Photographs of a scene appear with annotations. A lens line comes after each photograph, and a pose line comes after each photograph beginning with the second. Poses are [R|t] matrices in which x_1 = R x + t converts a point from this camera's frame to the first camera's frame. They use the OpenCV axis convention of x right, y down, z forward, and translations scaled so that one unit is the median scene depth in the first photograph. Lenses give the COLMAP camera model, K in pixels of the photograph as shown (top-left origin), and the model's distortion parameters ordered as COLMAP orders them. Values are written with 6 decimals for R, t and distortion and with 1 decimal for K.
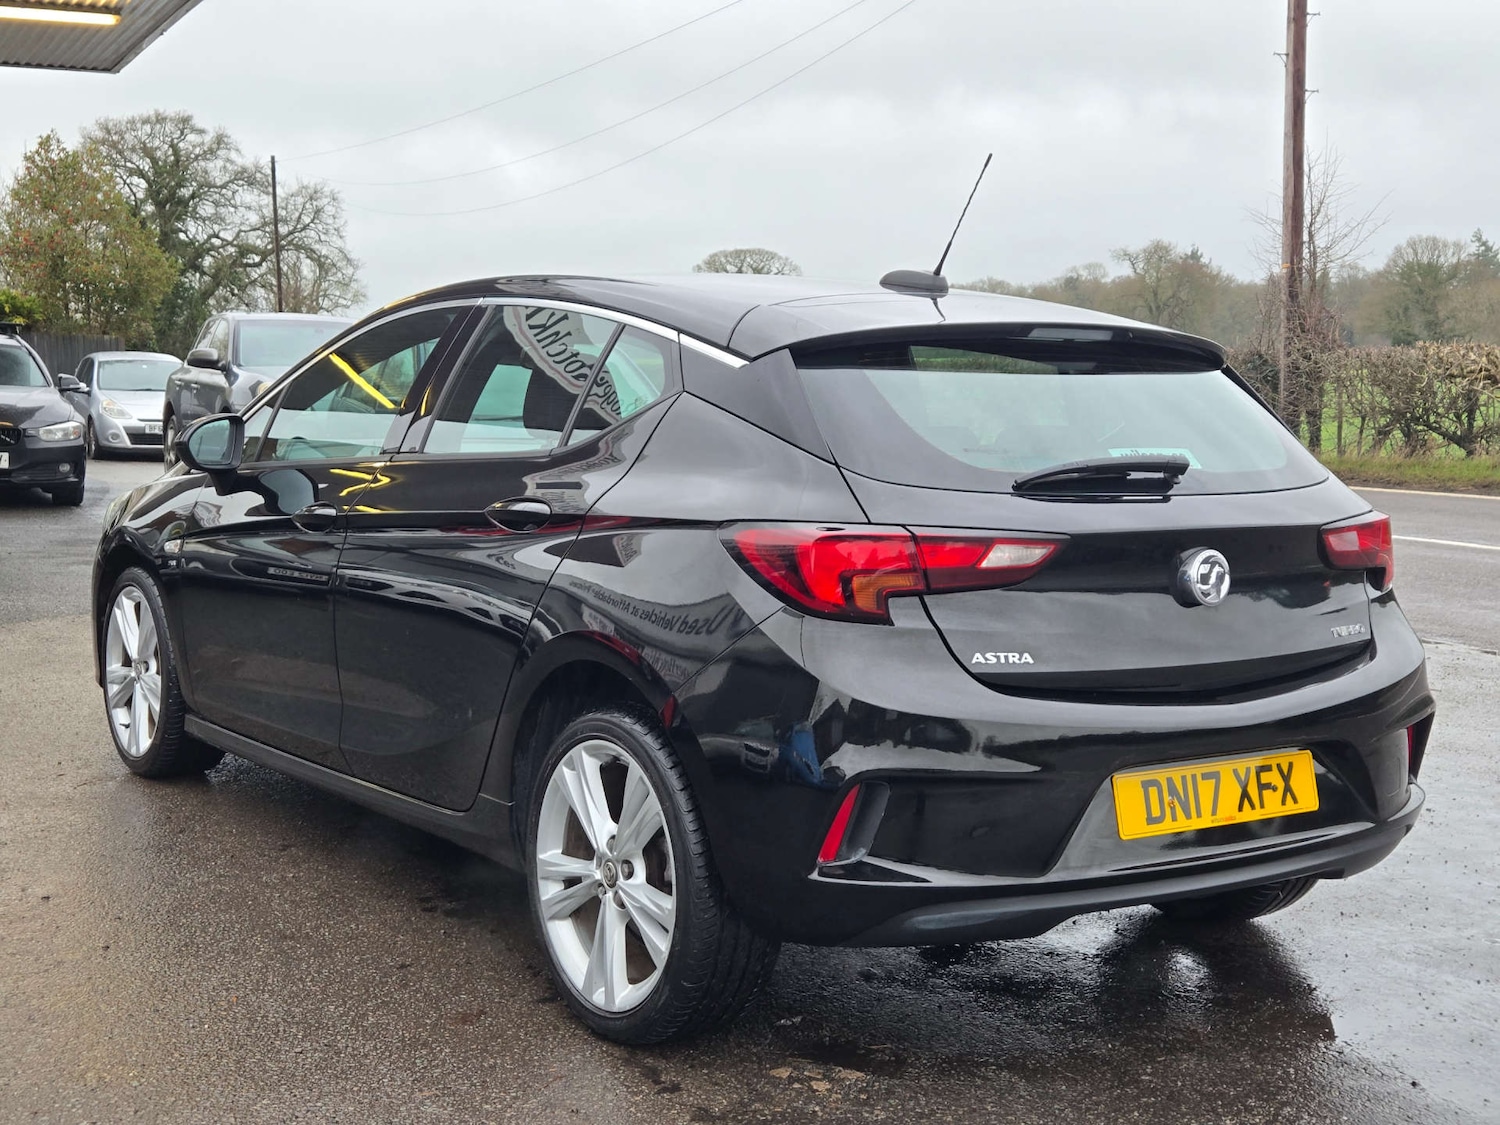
lens RADIAL K [[2004.5, 0, 775.3], [0, 2004.5, 564.9], [0, 0, 1]] dist [0.051686, 0.042977]
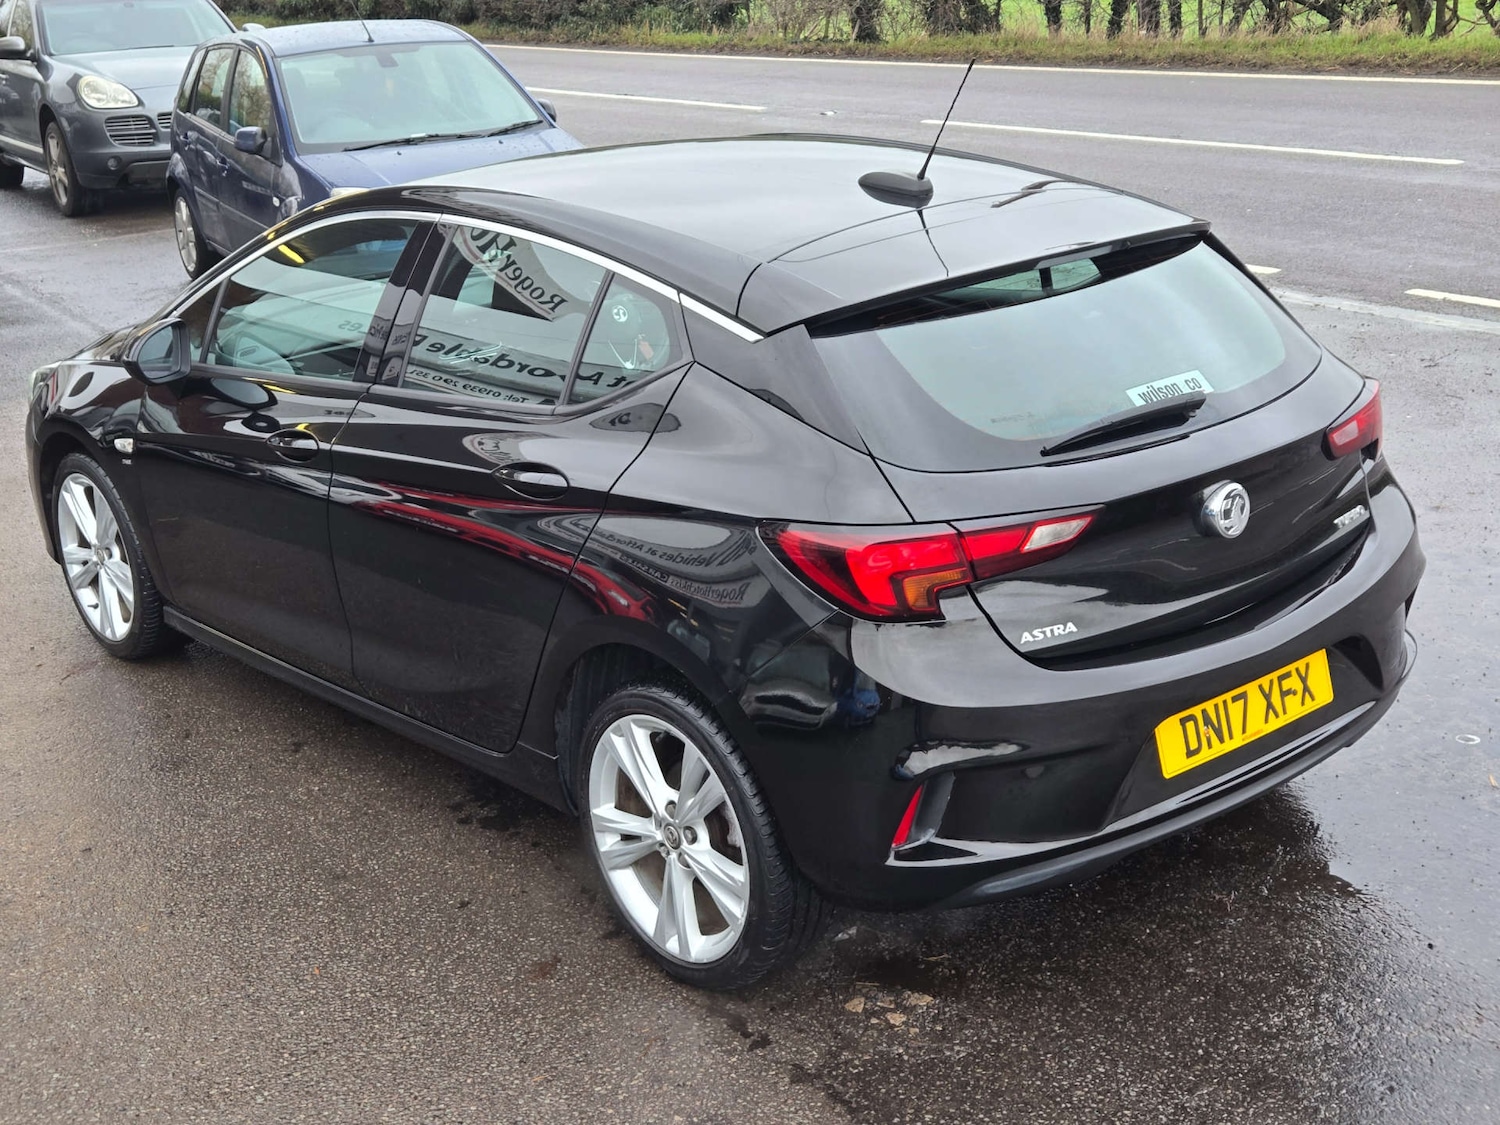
lens RADIAL K [[2020.9, 0, 750.0], [0, 2020.9, 562.5], [0, 0, 1]] dist [0.065528, -0.004394]
pose [[0.992924, -0.103500, 0.058218, -0.090115], [0.087546, 0.969246, 0.229997, -0.226110], [-0.080232, -0.223273, 0.971448, 0.007770]]
